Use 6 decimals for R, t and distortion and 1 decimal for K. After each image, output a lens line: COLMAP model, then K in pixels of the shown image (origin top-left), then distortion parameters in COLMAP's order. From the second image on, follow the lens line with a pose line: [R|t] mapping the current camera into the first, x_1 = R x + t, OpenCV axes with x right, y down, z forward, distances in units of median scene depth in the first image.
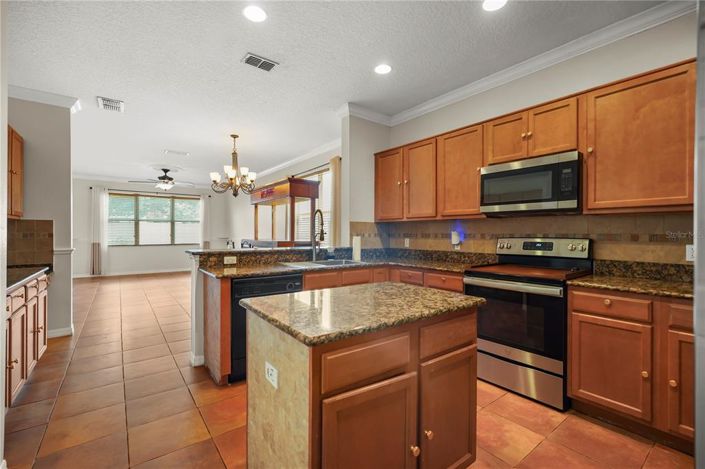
lens RADIAL K [[312.9, 0, 354.7], [0, 312.9, 232.9], [0, 0, 1]] dist [-0.002990, 0.000466]
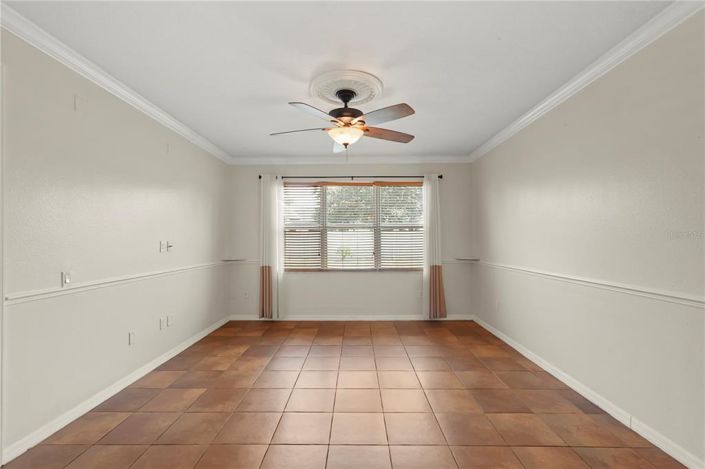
lens RADIAL K [[312.9, 0, 354.7], [0, 312.9, 232.9], [0, 0, 1]] dist [-0.002990, 0.000466]
pose [[0.792911, -0.013789, -0.609181, -0.302983], [0.002334, 0.999805, -0.019593, -0.017710], [0.609333, 0.014114, 0.792789, 0.585515]]
